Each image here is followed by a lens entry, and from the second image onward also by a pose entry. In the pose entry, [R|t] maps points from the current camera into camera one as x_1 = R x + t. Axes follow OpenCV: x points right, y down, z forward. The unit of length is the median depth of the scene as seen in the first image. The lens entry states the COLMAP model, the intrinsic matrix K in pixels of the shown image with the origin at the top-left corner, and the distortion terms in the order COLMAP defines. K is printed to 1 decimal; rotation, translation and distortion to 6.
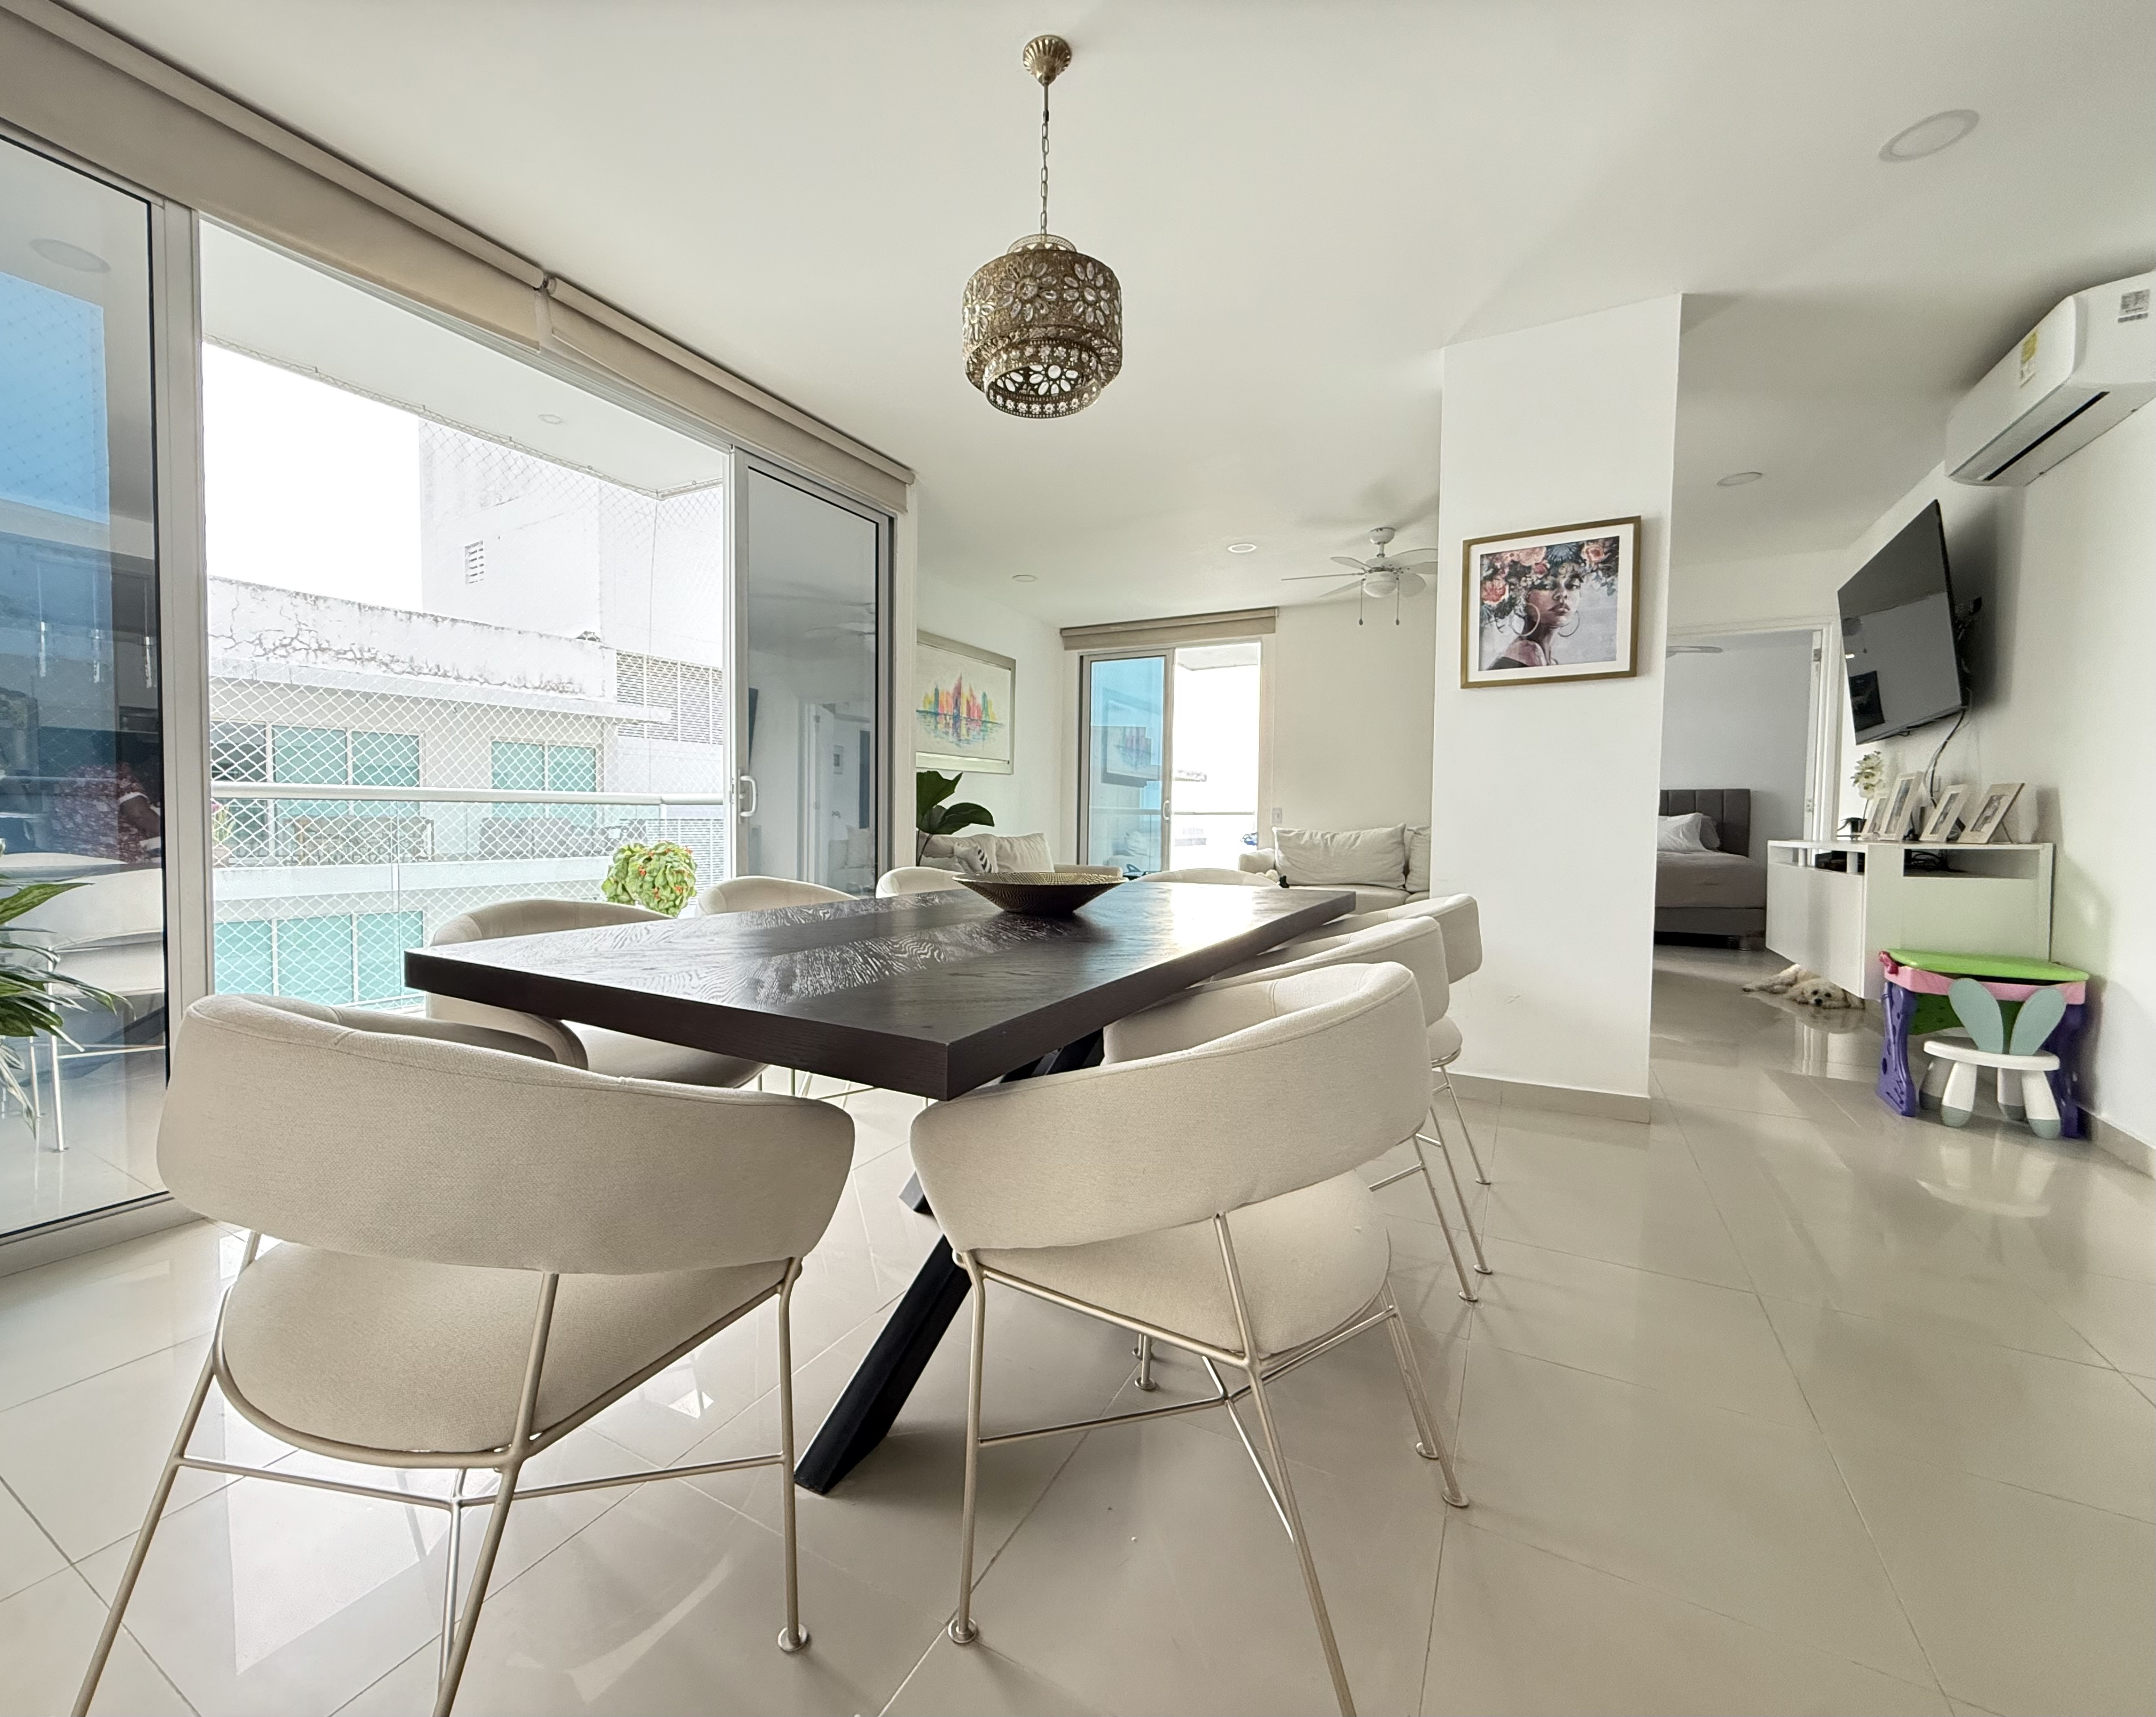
lens RADIAL K [[918.0, 0, 997.7], [0, 918.0, 863.3], [0, 0, 1]] dist [-0.002100, -0.000032]
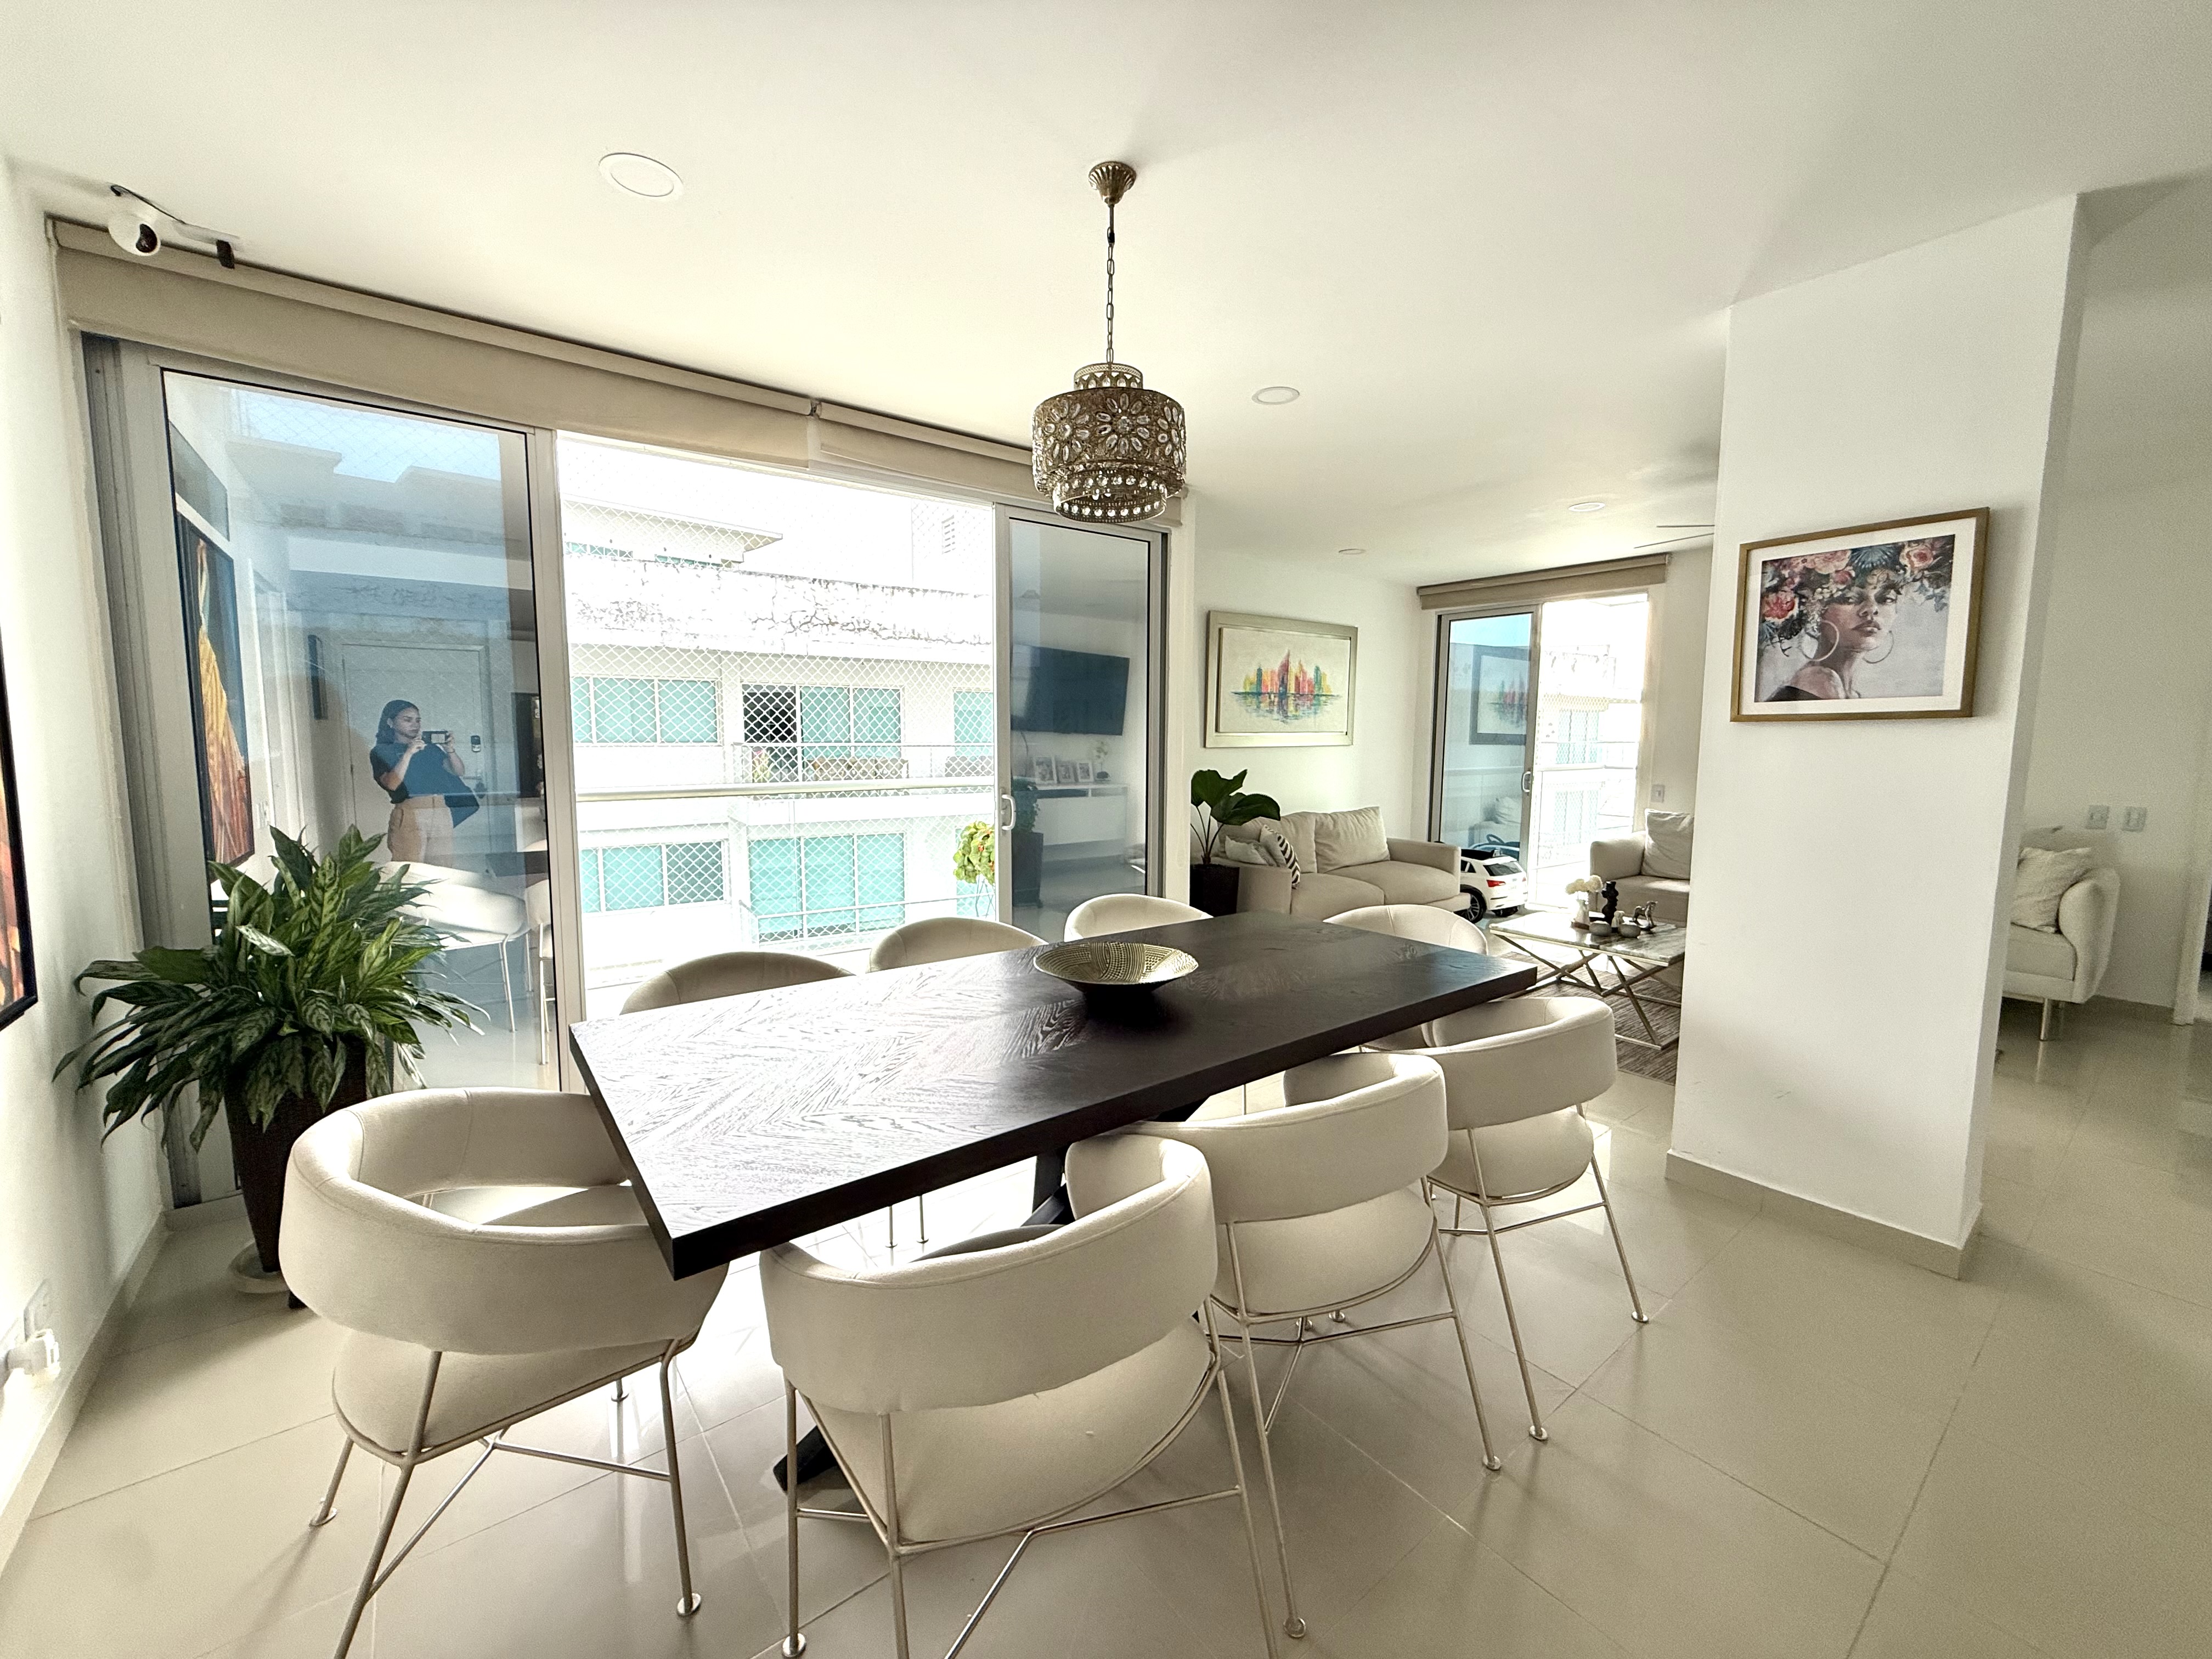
lens RADIAL K [[882.4, 0, 1089.2], [0, 882.4, 830.3], [0, 0, 1]] dist [-0.004450, -0.000159]
pose [[0.926162, 0.033549, -0.375631, 0.269723], [-0.013115, 0.998298, 0.056827, -0.131527], [0.376899, -0.047704, 0.925025, 0.027441]]
